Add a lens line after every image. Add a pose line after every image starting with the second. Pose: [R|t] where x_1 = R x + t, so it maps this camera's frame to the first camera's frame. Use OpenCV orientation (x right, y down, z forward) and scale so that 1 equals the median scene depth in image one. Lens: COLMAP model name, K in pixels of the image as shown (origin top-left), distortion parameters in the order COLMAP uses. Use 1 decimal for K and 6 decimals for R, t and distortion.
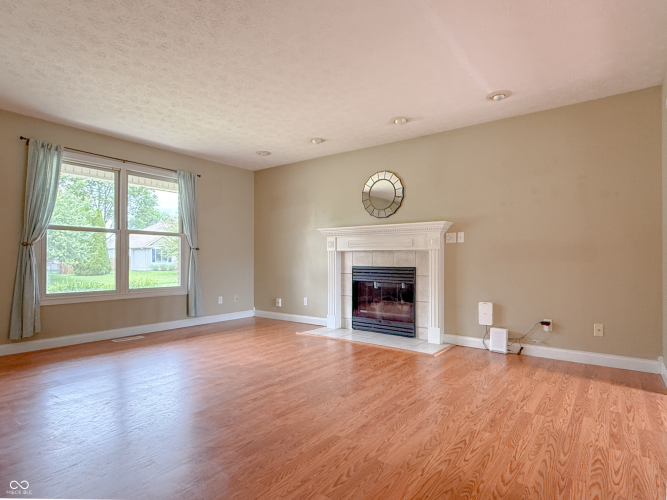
lens RADIAL K [[373.7, 0, 336.7], [0, 373.7, 253.3], [0, 0, 1]] dist [0.002888, 0.000219]
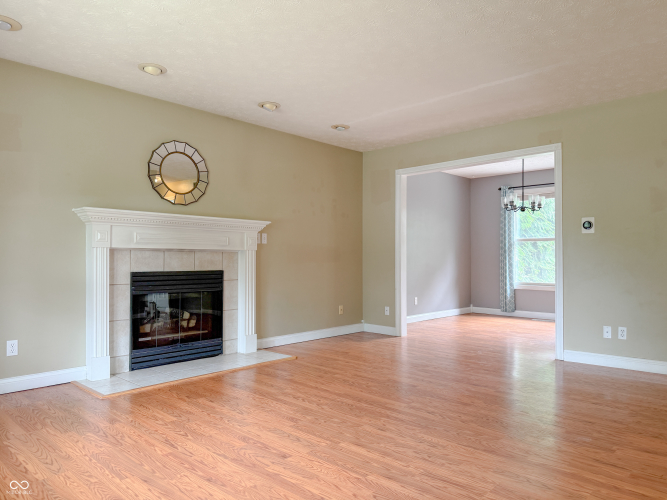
lens RADIAL K [[456.0, 0, 334.2], [0, 456.0, 251.8], [0, 0, 1]] dist [0.099441, -0.130214]
pose [[0.117561, 0.014590, 0.992959, -0.759015], [-0.015603, 0.999796, -0.012843, 0.004624], [-0.992943, -0.013983, 0.117764, 0.603788]]
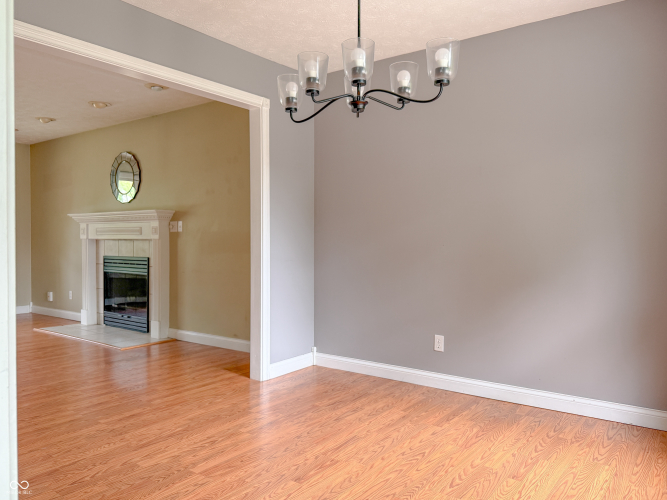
lens RADIAL K [[580.0, 0, 333.5], [0, 580.0, 250.0], [0, 0, 1]] dist [-0.058897, -0.003398]
pose [[0.999884, -0.000469, -0.015220, 0.666263], [0.000993, 0.999408, 0.034388, -0.028965], [0.015195, -0.034399, 0.999293, -0.411089]]
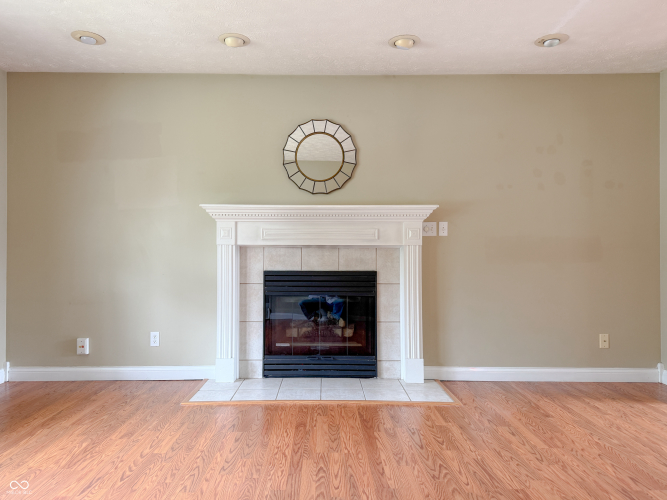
lens RADIAL K [[474.3, 0, 329.8], [0, 474.3, 247.9], [0, 0, 1]] dist [0.117168, -0.121946]
pose [[0.797727, 0.007420, 0.602973, -0.357591], [-0.008573, 0.999963, -0.000964, -0.002800], [-0.602958, -0.004400, 0.797761, 0.355399]]
